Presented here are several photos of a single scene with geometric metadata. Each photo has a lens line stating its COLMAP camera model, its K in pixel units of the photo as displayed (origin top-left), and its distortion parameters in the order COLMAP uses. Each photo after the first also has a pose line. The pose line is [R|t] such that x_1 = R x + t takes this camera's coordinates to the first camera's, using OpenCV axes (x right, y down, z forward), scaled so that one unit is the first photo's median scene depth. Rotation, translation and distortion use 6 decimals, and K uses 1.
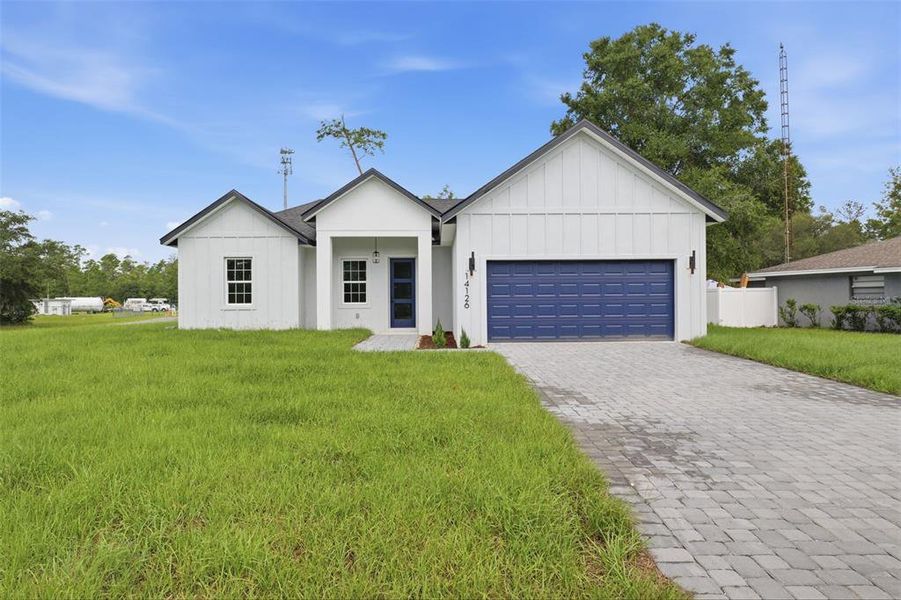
lens RADIAL K [[596.3, 0, 451.1], [0, 596.3, 313.3], [0, 0, 1]] dist [-0.000614, -0.002426]
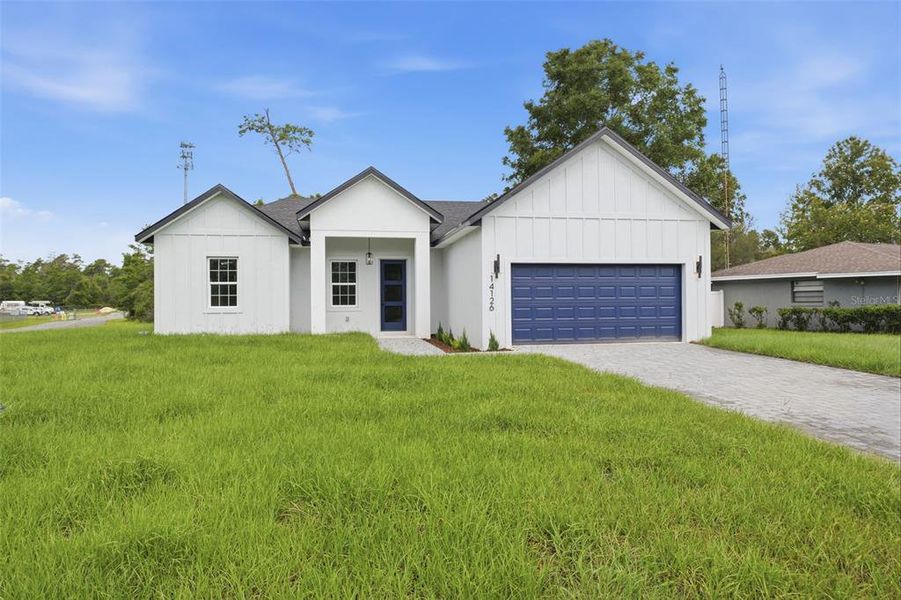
lens RADIAL K [[596.3, 0, 451.1], [0, 596.3, 313.3], [0, 0, 1]] dist [-0.000614, -0.002426]
pose [[0.986768, -0.002645, 0.162120, -0.146551], [0.003380, 0.999985, -0.004262, -0.000333], [-0.162106, 0.004754, 0.986762, 0.020862]]
